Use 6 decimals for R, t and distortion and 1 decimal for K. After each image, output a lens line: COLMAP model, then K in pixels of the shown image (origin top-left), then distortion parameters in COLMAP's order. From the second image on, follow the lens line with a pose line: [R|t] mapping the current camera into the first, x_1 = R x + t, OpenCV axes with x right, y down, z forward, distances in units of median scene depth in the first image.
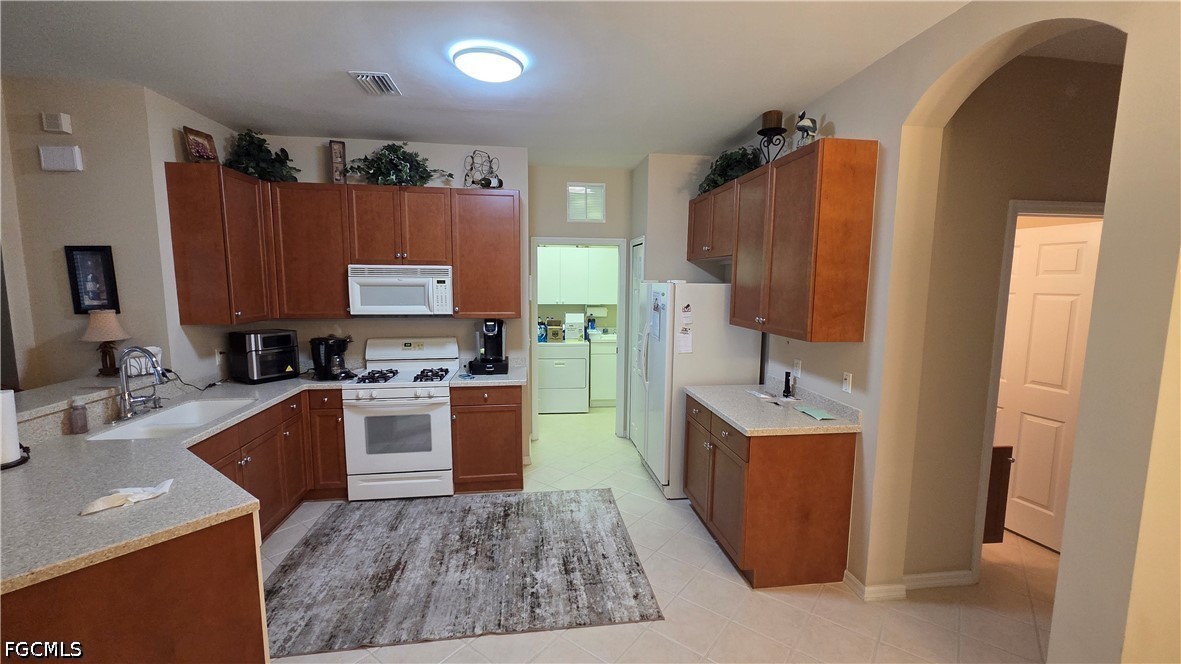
lens RADIAL K [[480.3, 0, 595.4], [0, 480.3, 336.6], [0, 0, 1]] dist [0.000860, 0.000222]
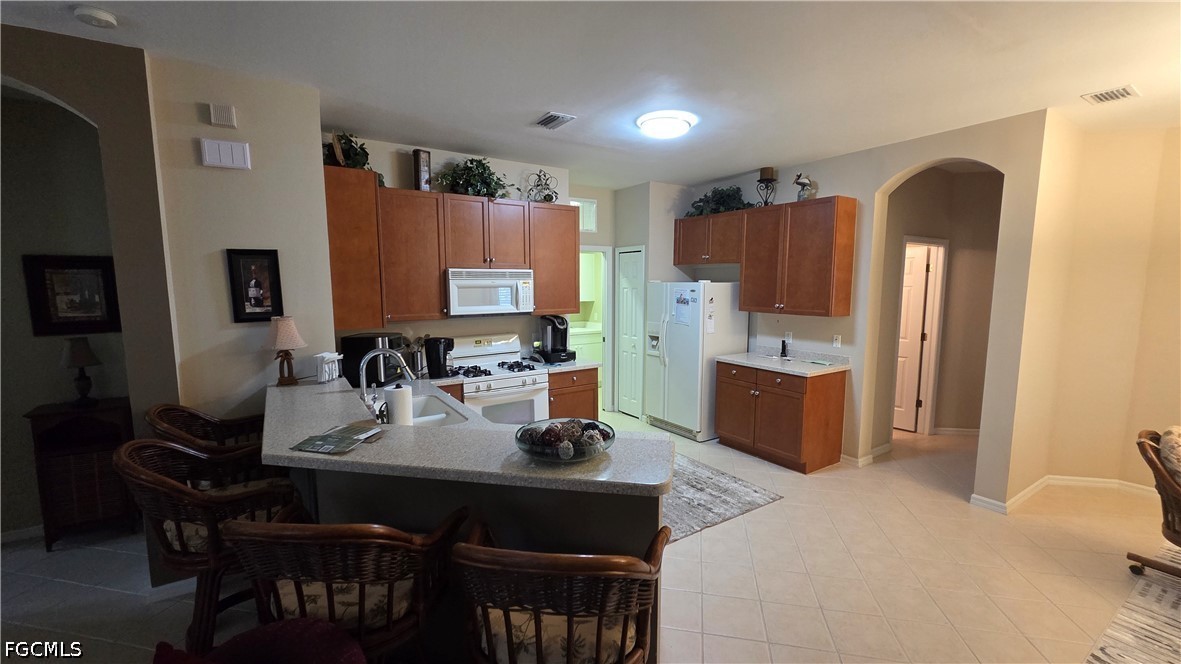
lens RADIAL K [[480.3, 0, 595.4], [0, 480.3, 336.6], [0, 0, 1]] dist [0.000860, 0.000222]
pose [[0.902297, -0.058791, 0.427089, -0.722524], [0.058228, 0.998200, 0.014392, 0.005311], [-0.427166, 0.011883, 0.904095, -0.108675]]
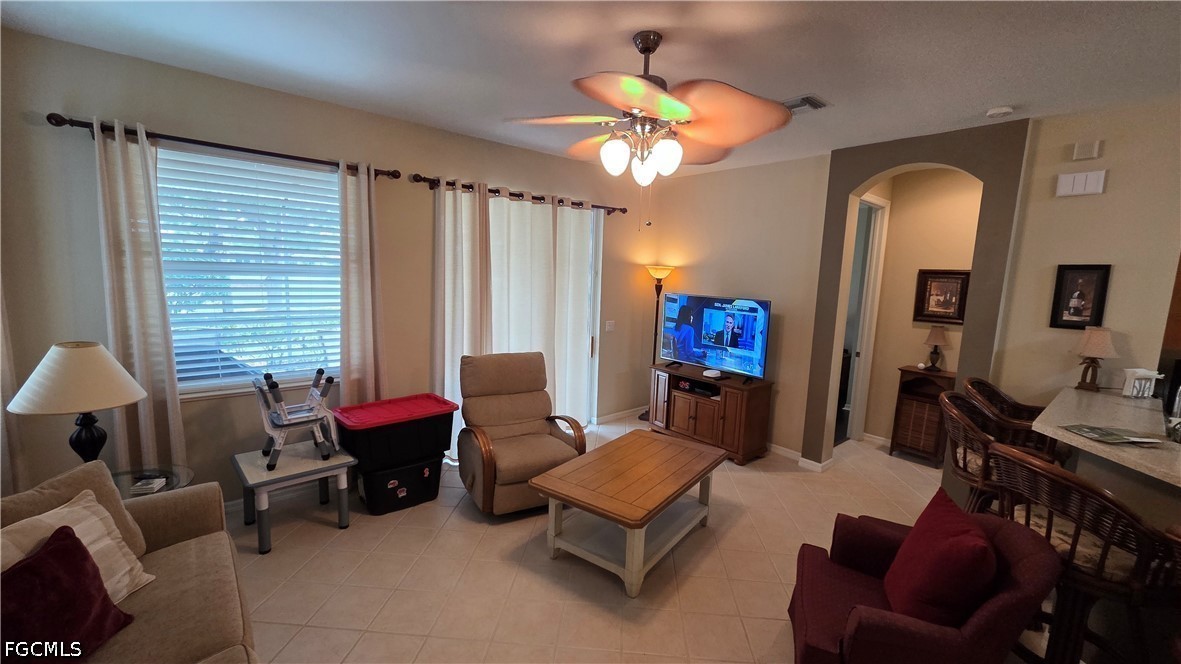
lens RADIAL K [[480.3, 0, 595.4], [0, 480.3, 336.6], [0, 0, 1]] dist [0.000860, 0.000222]
pose [[0.544171, 0.123887, -0.829777, -0.623586], [-0.130282, 0.989518, 0.062298, 0.034051], [0.828797, 0.074204, 0.554607, -0.384442]]
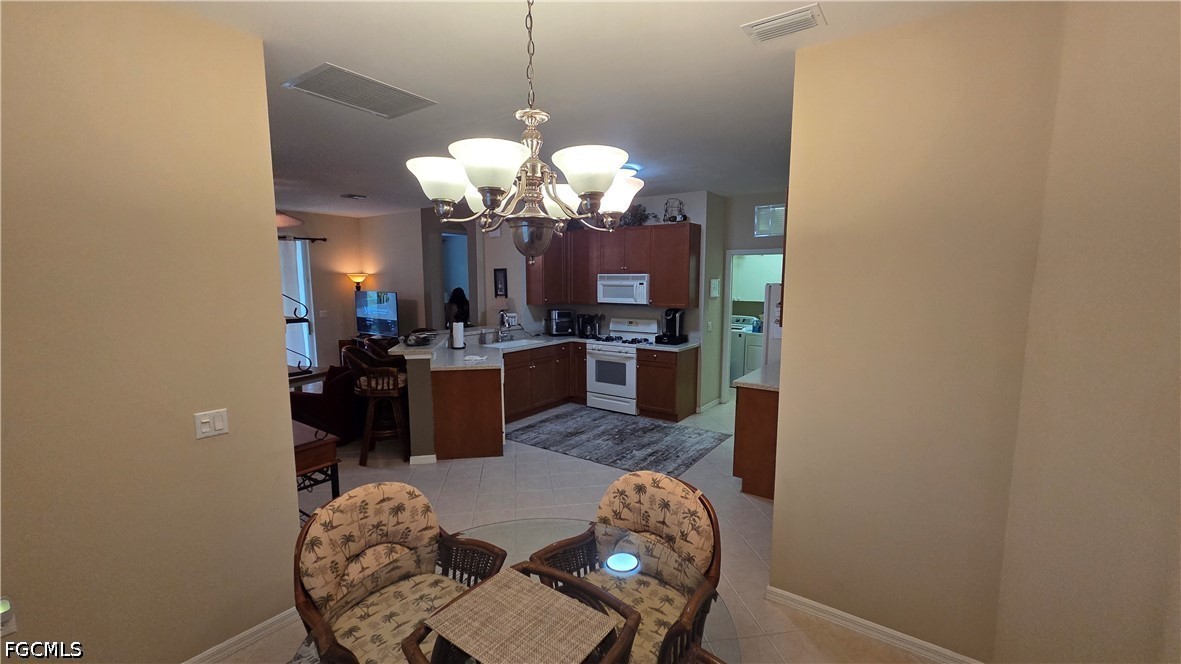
lens RADIAL K [[480.3, 0, 595.4], [0, 480.3, 336.6], [0, 0, 1]] dist [0.000860, 0.000222]
pose [[0.726894, 0.075292, -0.682610, 0.739776], [-0.076047, 0.996684, 0.028955, 0.030429], [0.682526, 0.030863, 0.730209, -0.304792]]
